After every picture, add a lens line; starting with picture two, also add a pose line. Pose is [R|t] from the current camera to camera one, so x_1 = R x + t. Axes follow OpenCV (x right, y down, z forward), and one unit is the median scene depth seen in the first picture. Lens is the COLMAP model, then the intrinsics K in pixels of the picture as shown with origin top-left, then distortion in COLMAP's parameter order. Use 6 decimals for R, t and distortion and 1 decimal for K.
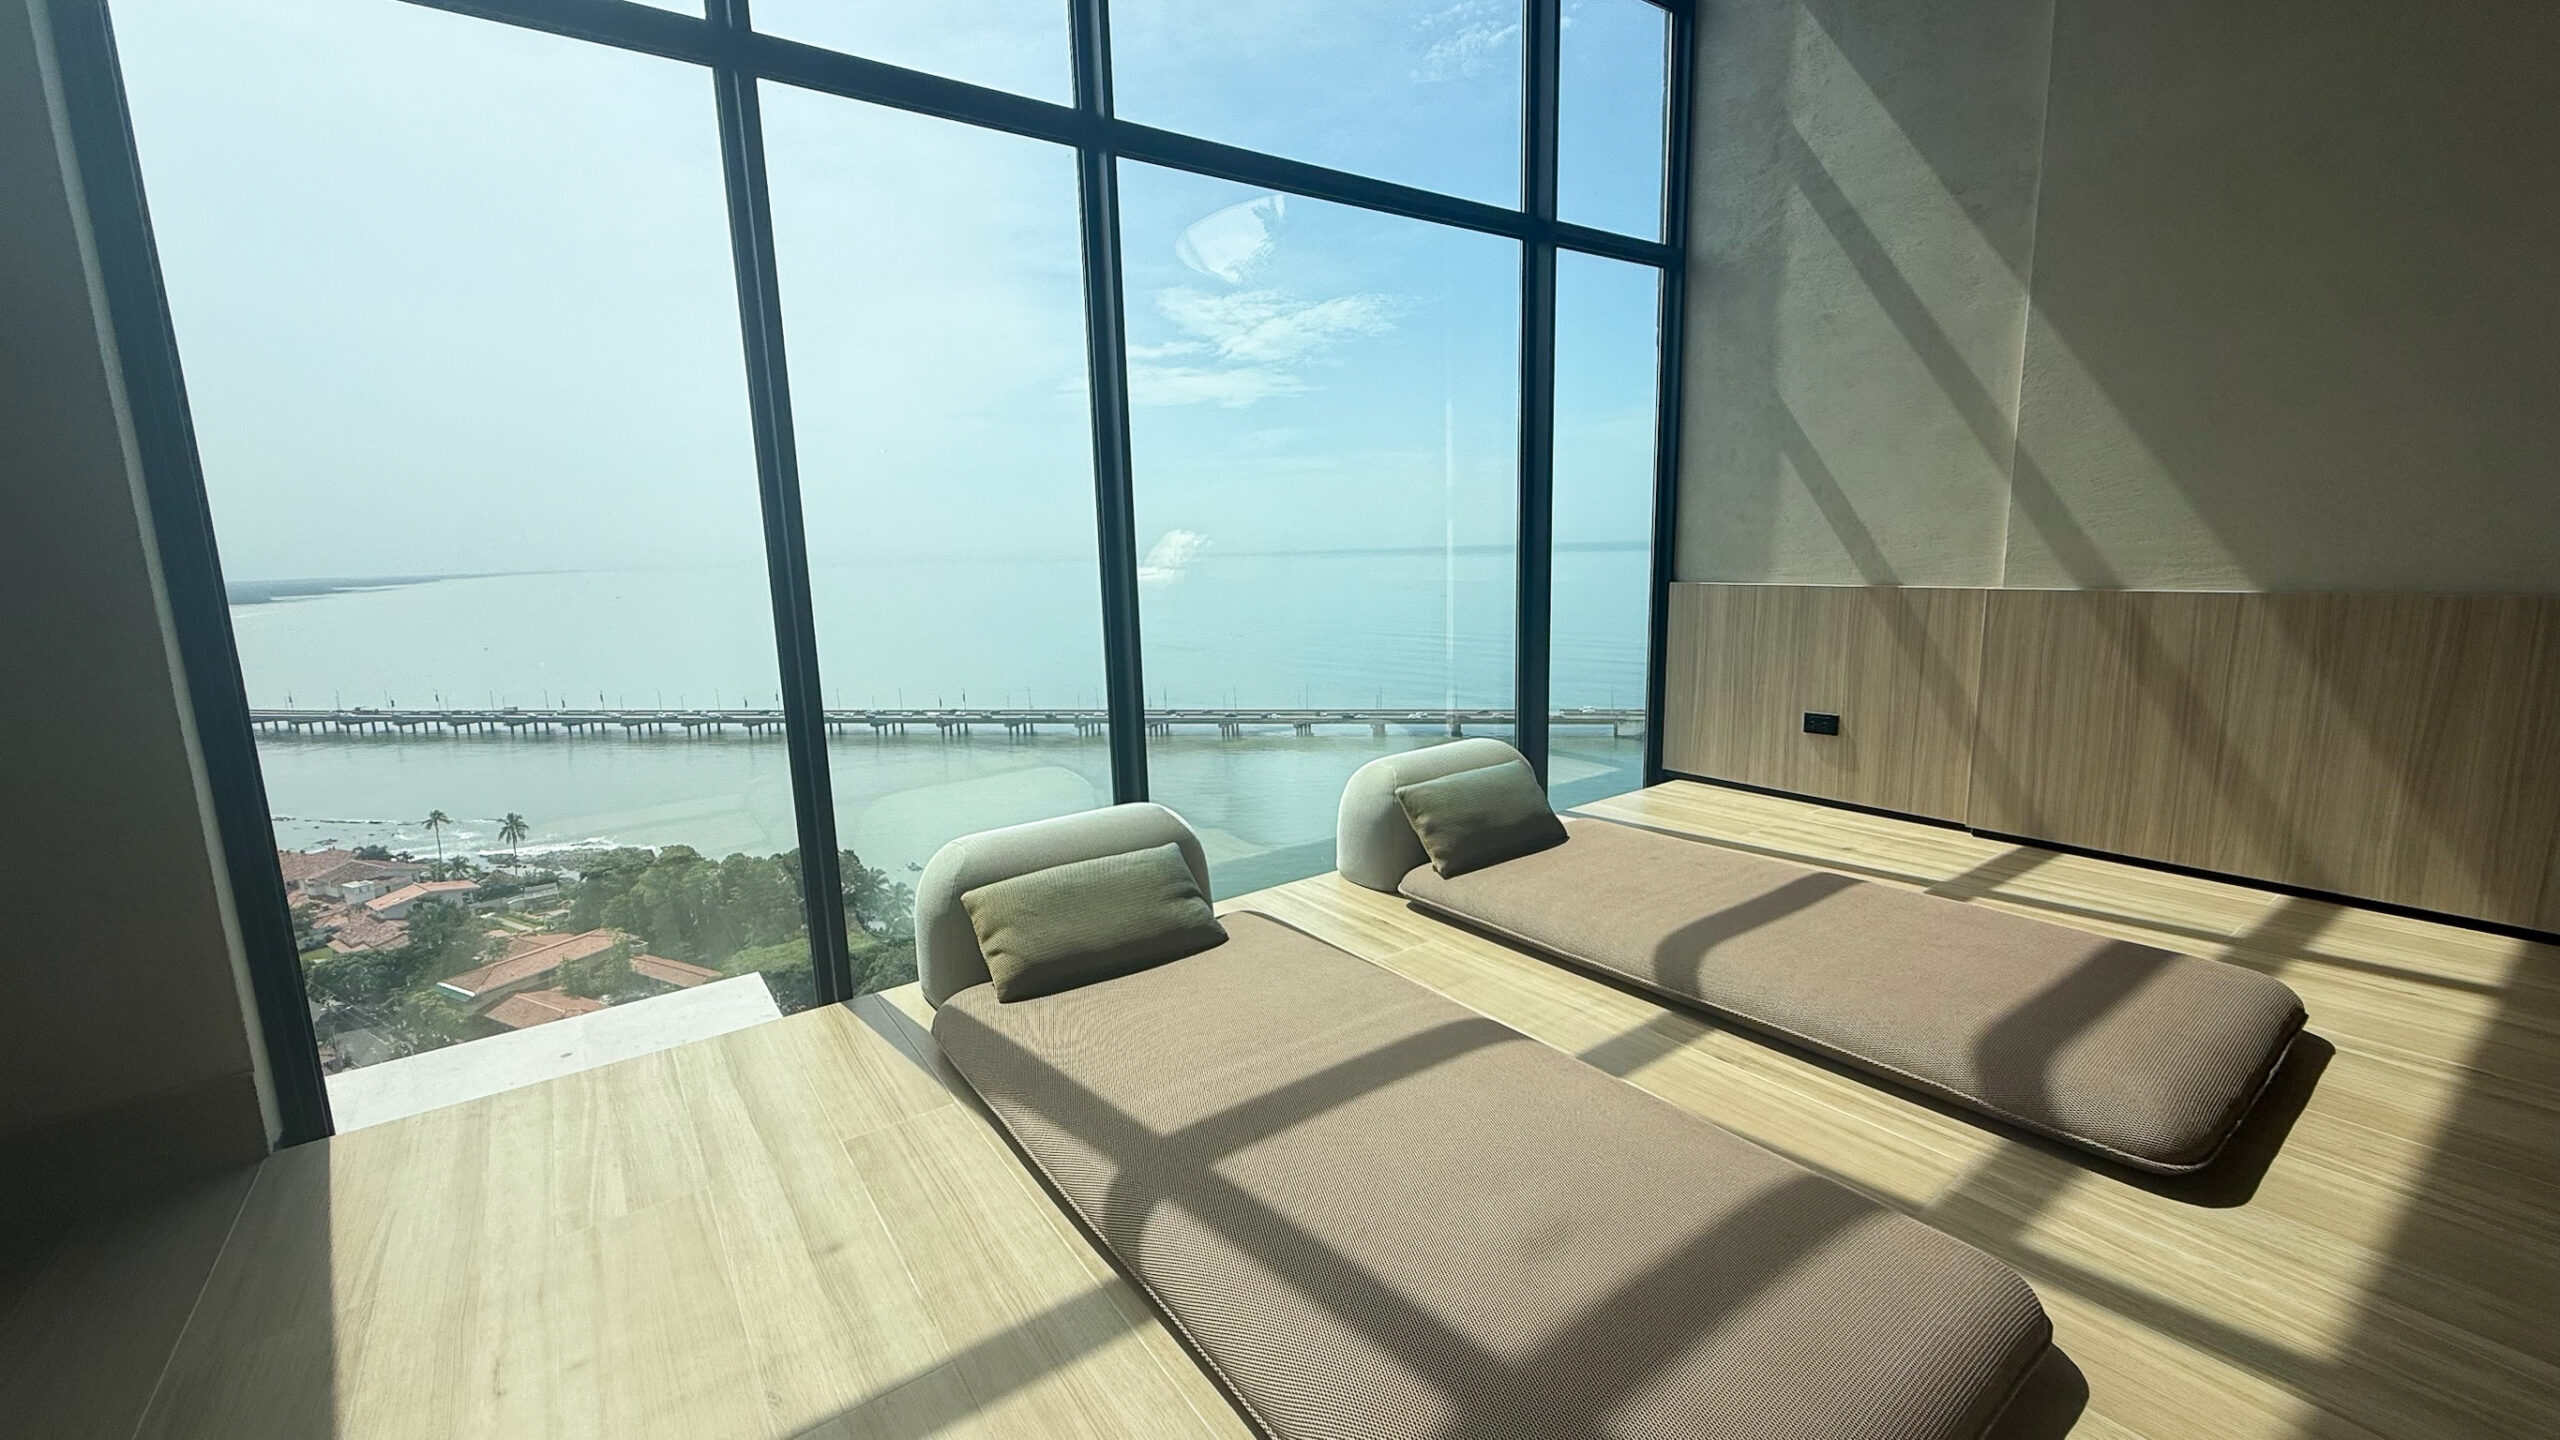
lens RADIAL K [[1010.6, 0, 1280.0], [0, 1010.6, 720.0], [0, 0, 1]] dist [-0.000035, 0.000085]
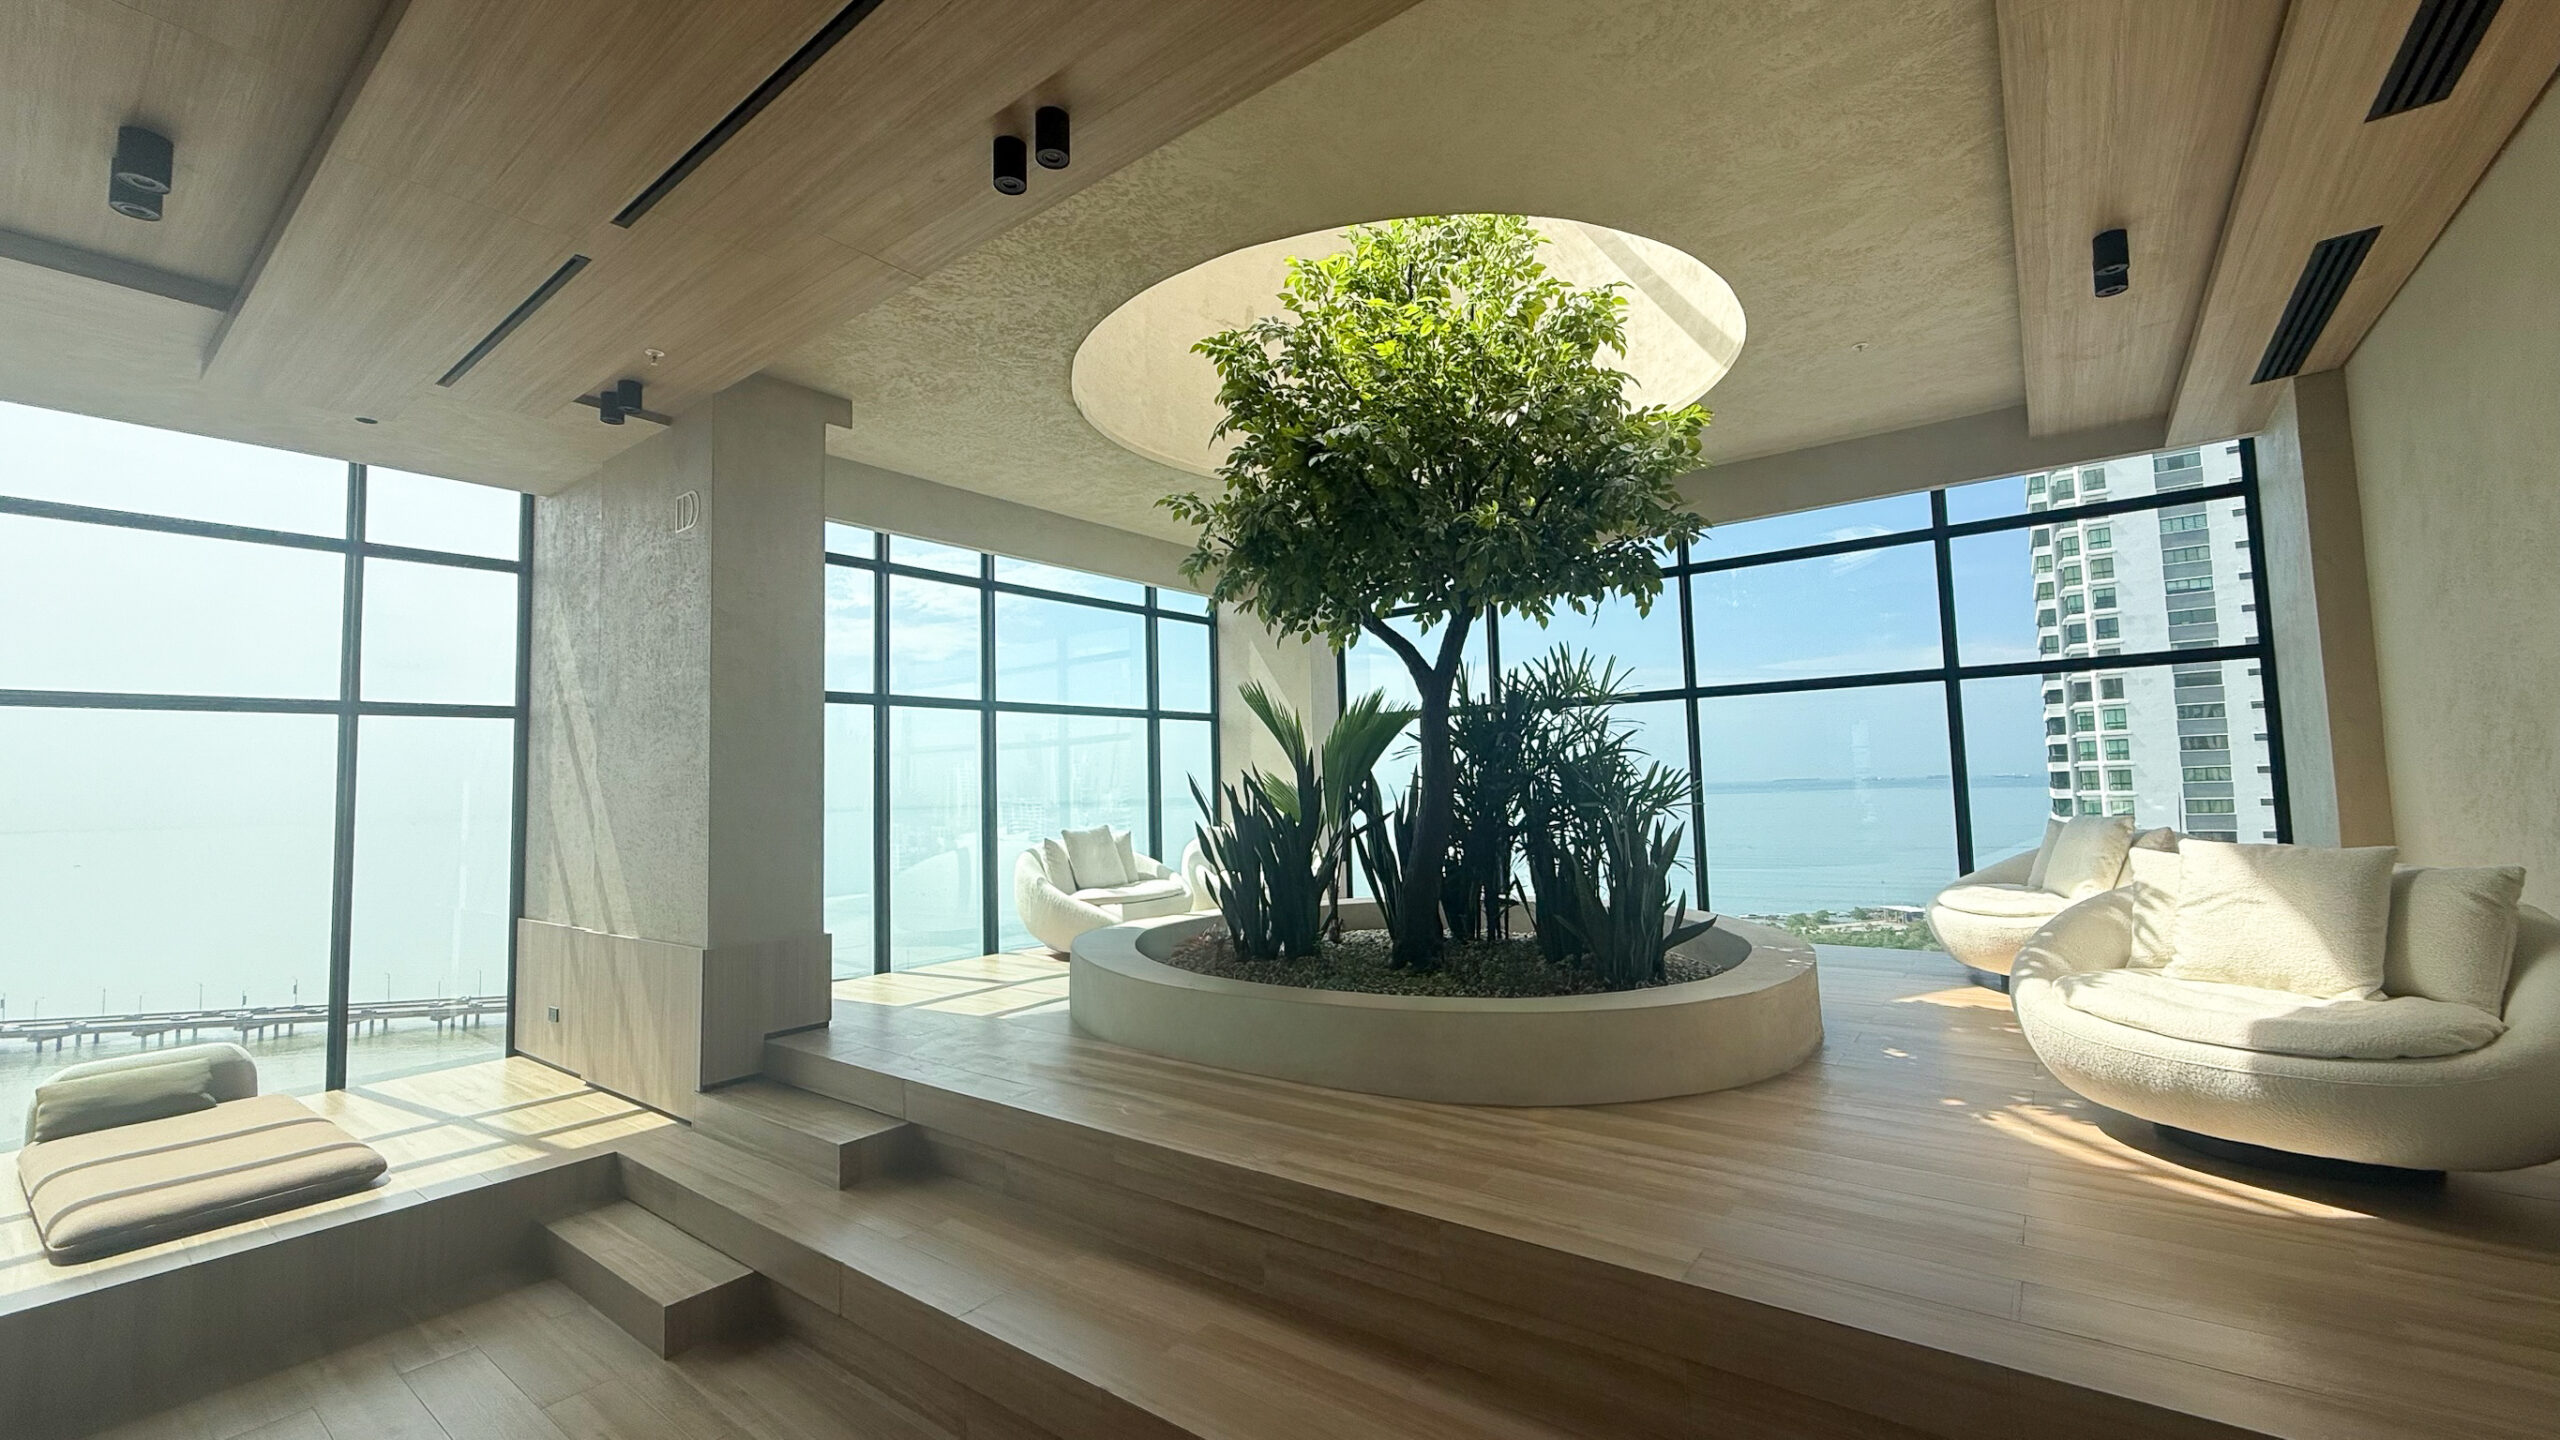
lens RADIAL K [[1010.6, 0, 1280.0], [0, 1010.6, 720.0], [0, 0, 1]] dist [-0.000035, 0.000085]
pose [[0.958644, 0.018039, 0.284036, 0.682482], [0.051597, 0.970436, -0.235777, -0.006233], [-0.279892, 0.240682, 0.929372, -0.508921]]
